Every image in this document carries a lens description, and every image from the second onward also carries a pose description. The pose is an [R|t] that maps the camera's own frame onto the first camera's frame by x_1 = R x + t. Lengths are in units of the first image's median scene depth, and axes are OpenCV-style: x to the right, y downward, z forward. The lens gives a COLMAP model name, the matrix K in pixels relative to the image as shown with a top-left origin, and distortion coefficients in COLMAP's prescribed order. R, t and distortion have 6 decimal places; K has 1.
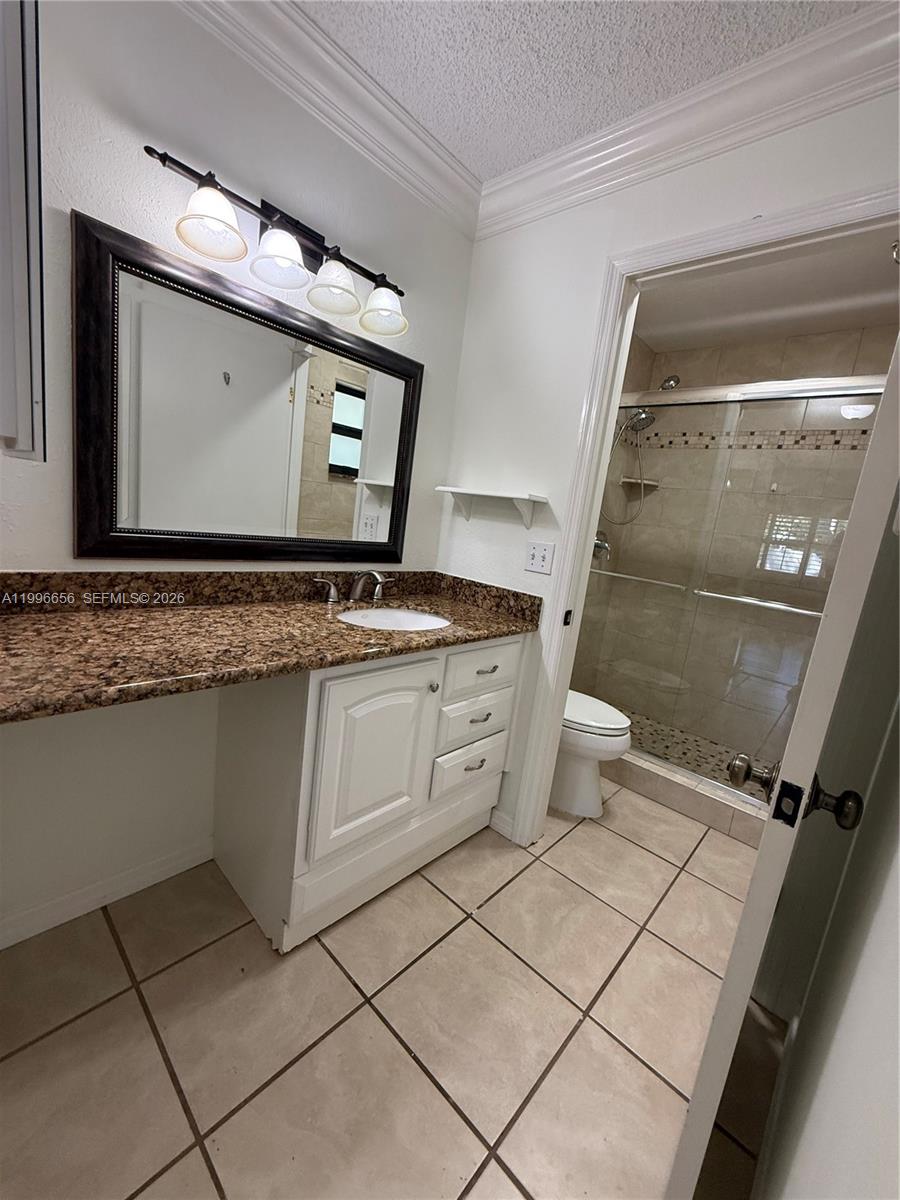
lens RADIAL K [[478.7, 0, 450.9], [0, 478.7, 597.6], [0, 0, 1]] dist [-0.001204, 0.000216]
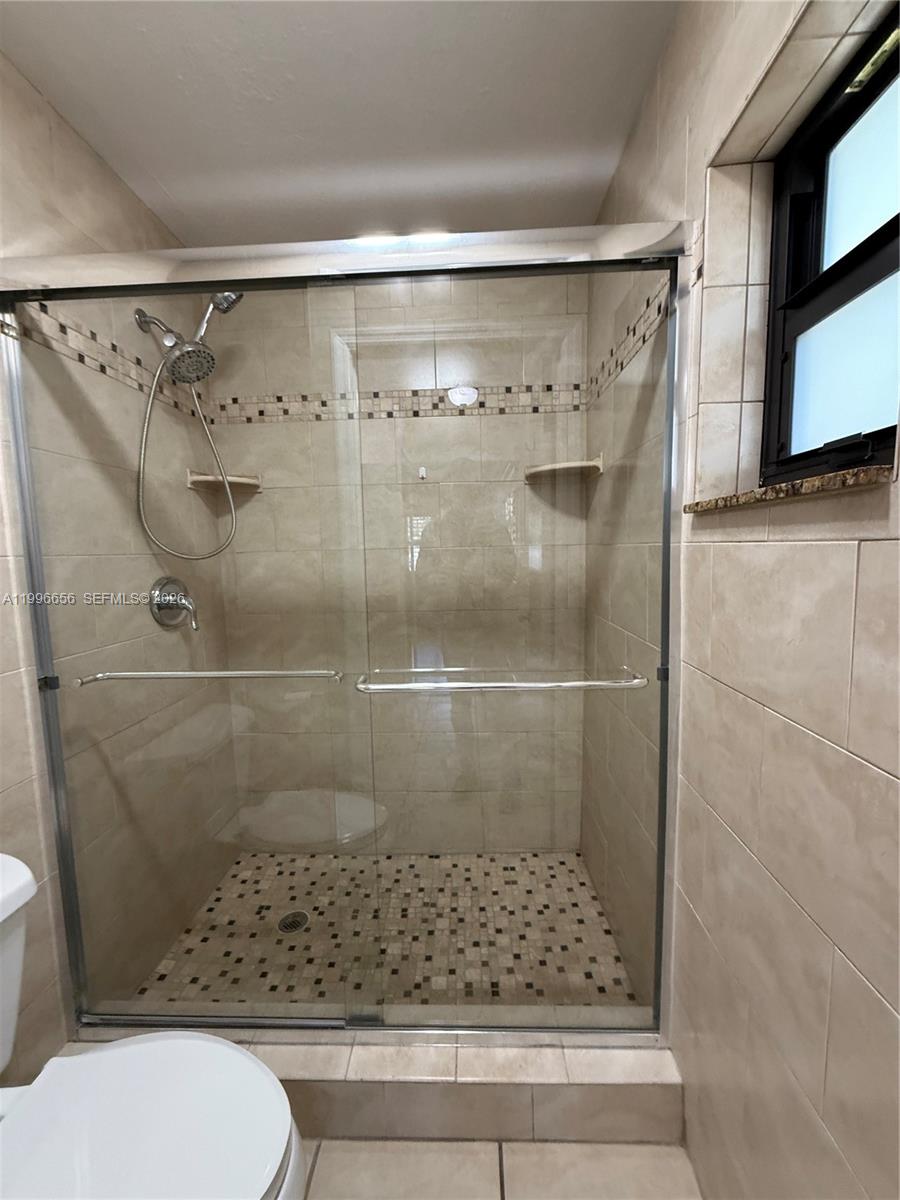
lens RADIAL K [[478.7, 0, 450.9], [0, 478.7, 597.6], [0, 0, 1]] dist [-0.001204, 0.000216]
pose [[0.755980, -0.204829, 0.621722, 0.226503], [0.228692, 0.972578, 0.042344, -0.071447], [-0.613346, 0.110172, 0.782092, 0.424695]]
